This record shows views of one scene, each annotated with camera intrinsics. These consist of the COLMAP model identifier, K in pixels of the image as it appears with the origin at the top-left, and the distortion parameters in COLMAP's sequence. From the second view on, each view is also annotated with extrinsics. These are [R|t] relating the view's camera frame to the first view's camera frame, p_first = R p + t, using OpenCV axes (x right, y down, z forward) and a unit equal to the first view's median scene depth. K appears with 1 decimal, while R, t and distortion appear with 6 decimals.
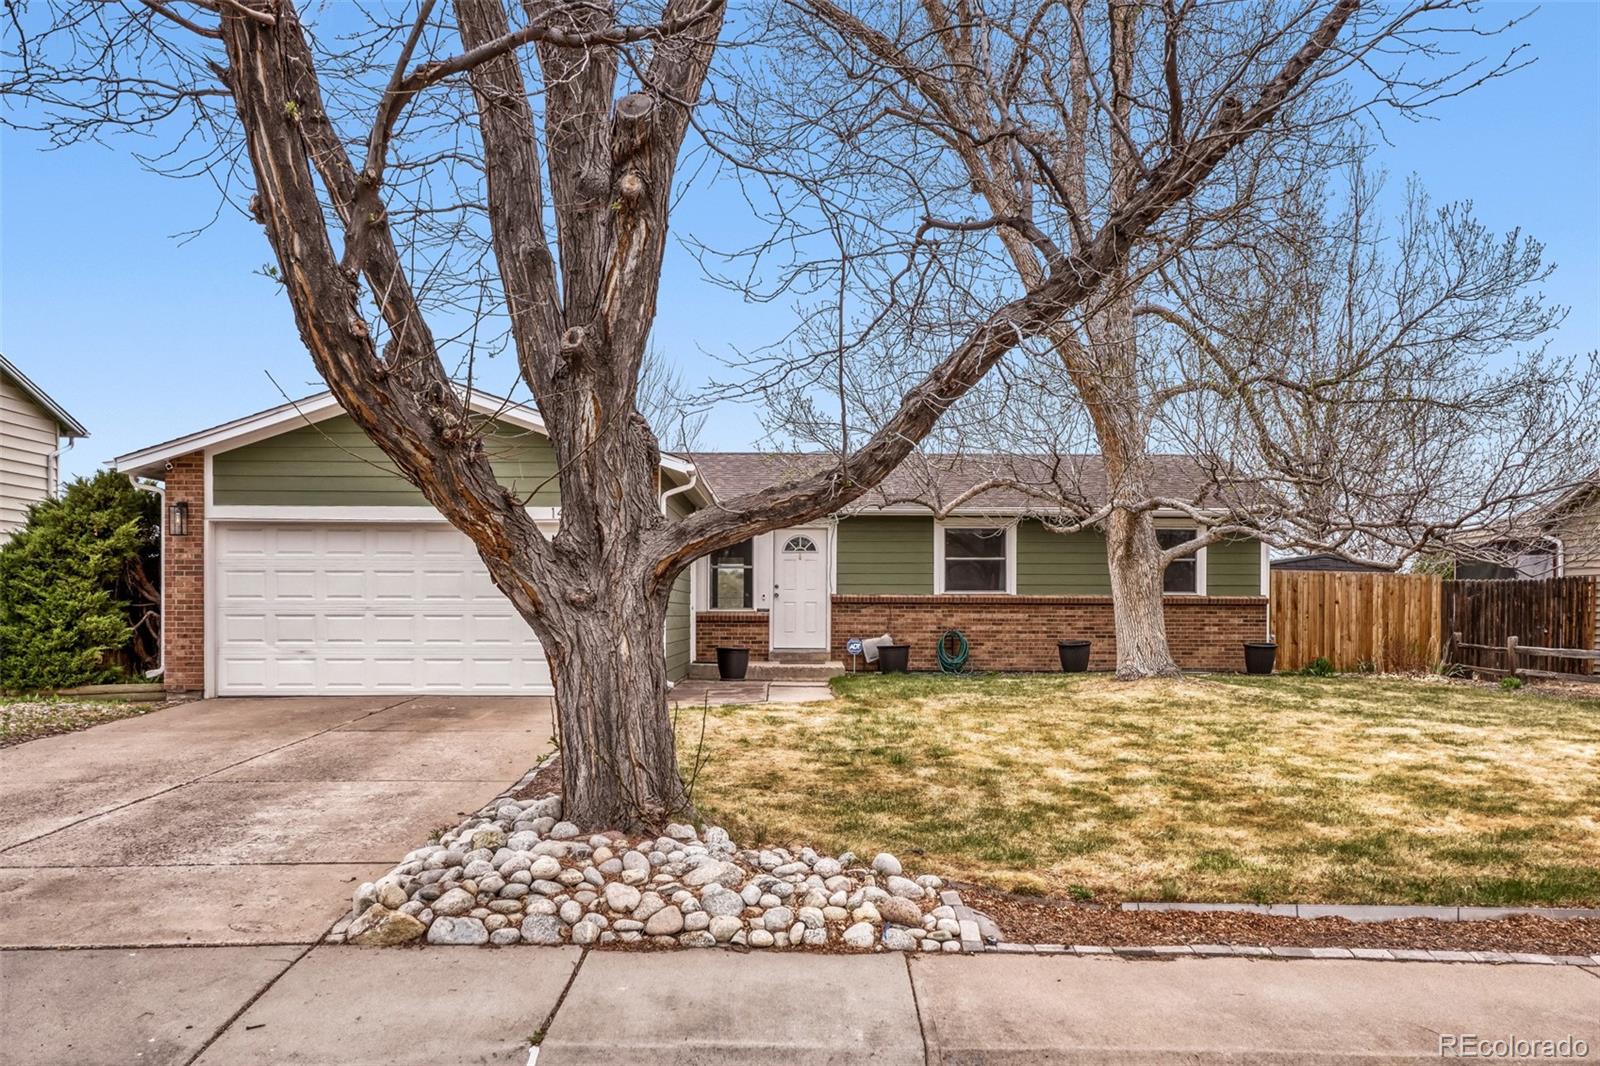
lens RADIAL K [[1372.2, 0, 800.0], [0, 1372.2, 533.0], [0, 0, 1]] dist [0.015691, 0.003520]
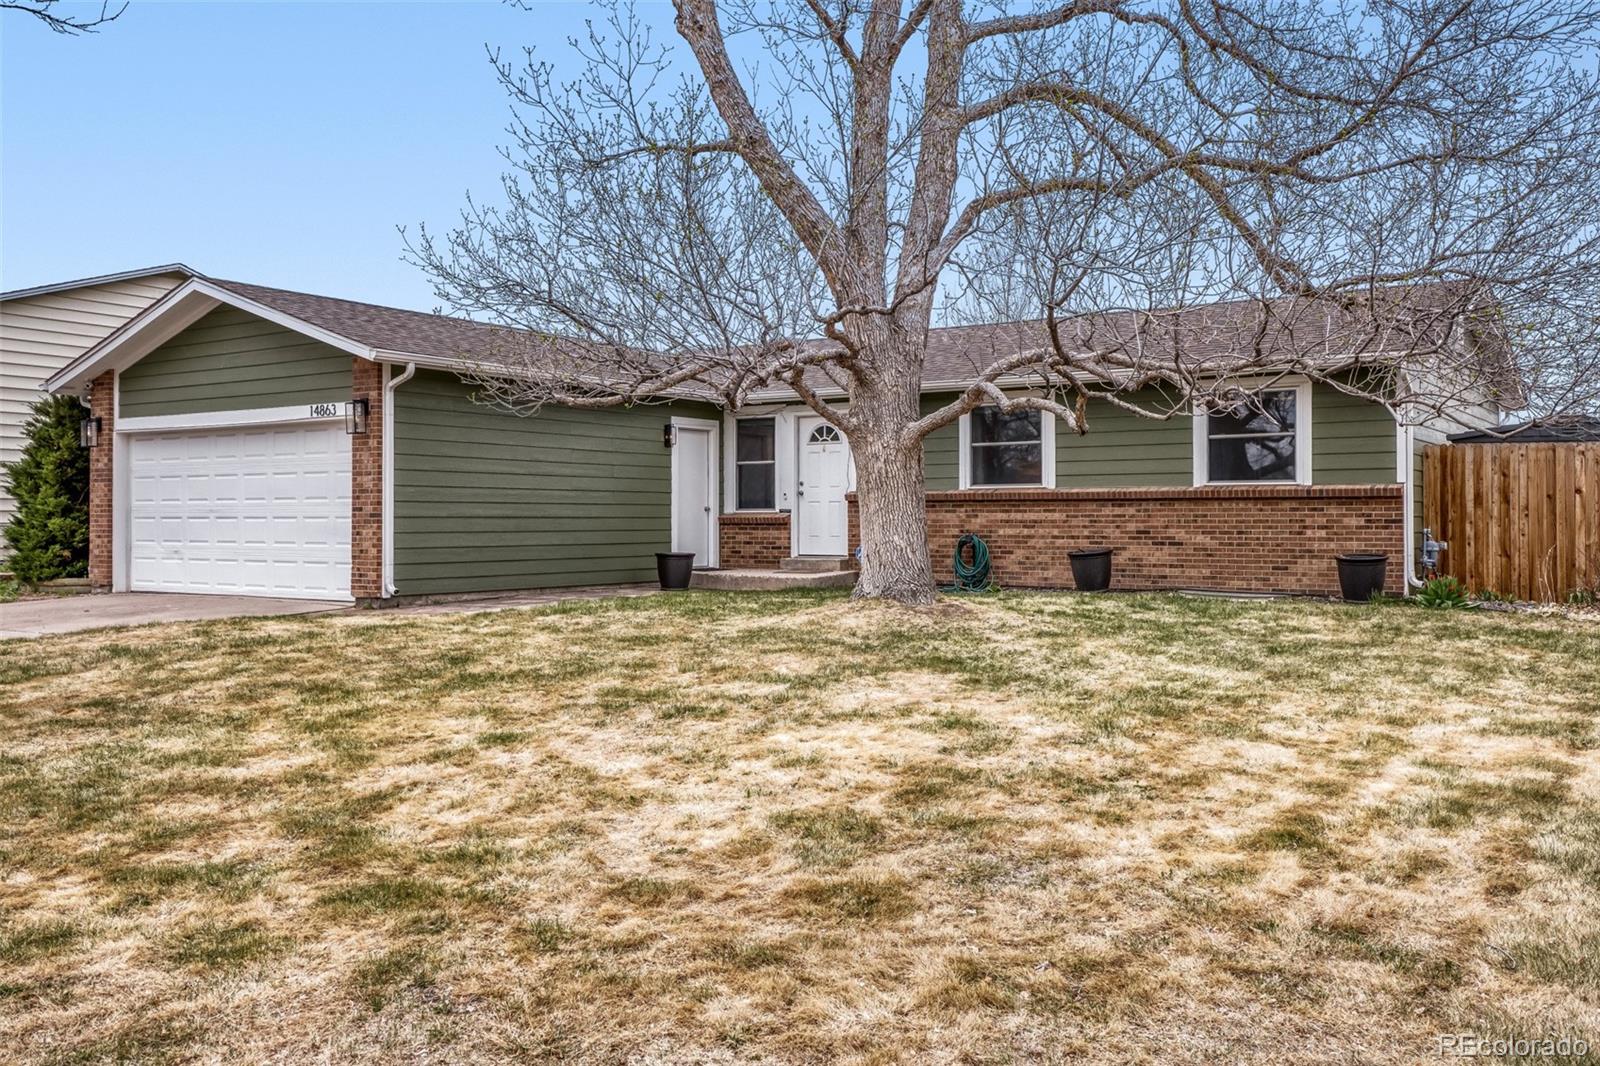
lens RADIAL K [[1372.2, 0, 800.0], [0, 1372.2, 533.0], [0, 0, 1]] dist [0.015691, 0.003520]
pose [[0.823305, 0.001706, -0.567597, 0.477604], [0.036816, 0.997729, 0.056401, 0.021408], [0.566404, -0.067332, 0.821372, 0.289052]]
